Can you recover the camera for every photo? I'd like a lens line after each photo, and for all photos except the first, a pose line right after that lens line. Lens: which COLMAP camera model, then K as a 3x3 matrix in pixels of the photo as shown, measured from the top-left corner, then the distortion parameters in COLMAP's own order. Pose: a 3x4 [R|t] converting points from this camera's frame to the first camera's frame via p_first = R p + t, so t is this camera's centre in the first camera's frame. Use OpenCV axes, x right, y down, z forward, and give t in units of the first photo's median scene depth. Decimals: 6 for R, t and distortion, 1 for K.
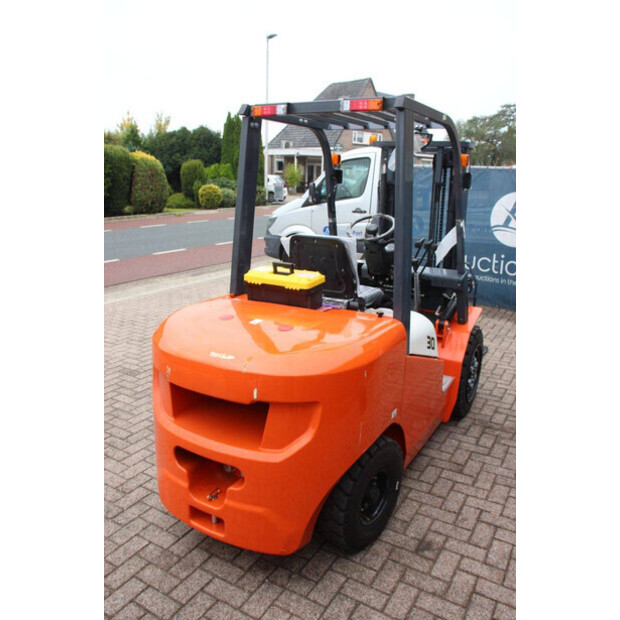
lens RADIAL K [[519.6, 0, 310.0], [0, 519.6, 310.0], [0, 0, 1]] dist [-0.097544, 0.010138]
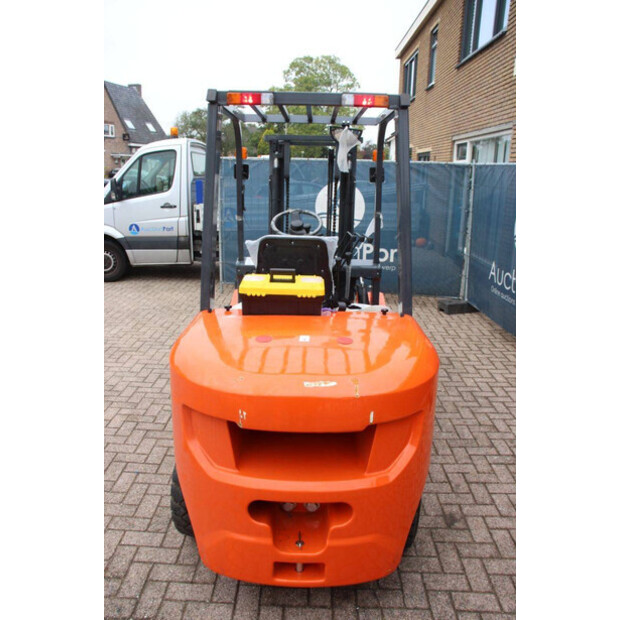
lens RADIAL K [[508.2, 0, 310.0], [0, 508.2, 310.0], [0, 0, 1]] dist [-0.143590, 0.098749]
pose [[0.872034, -0.131567, 0.471431, -0.496671], [0.119832, 0.991270, 0.054983, -0.072516], [-0.474550, 0.008545, 0.880187, 0.228799]]
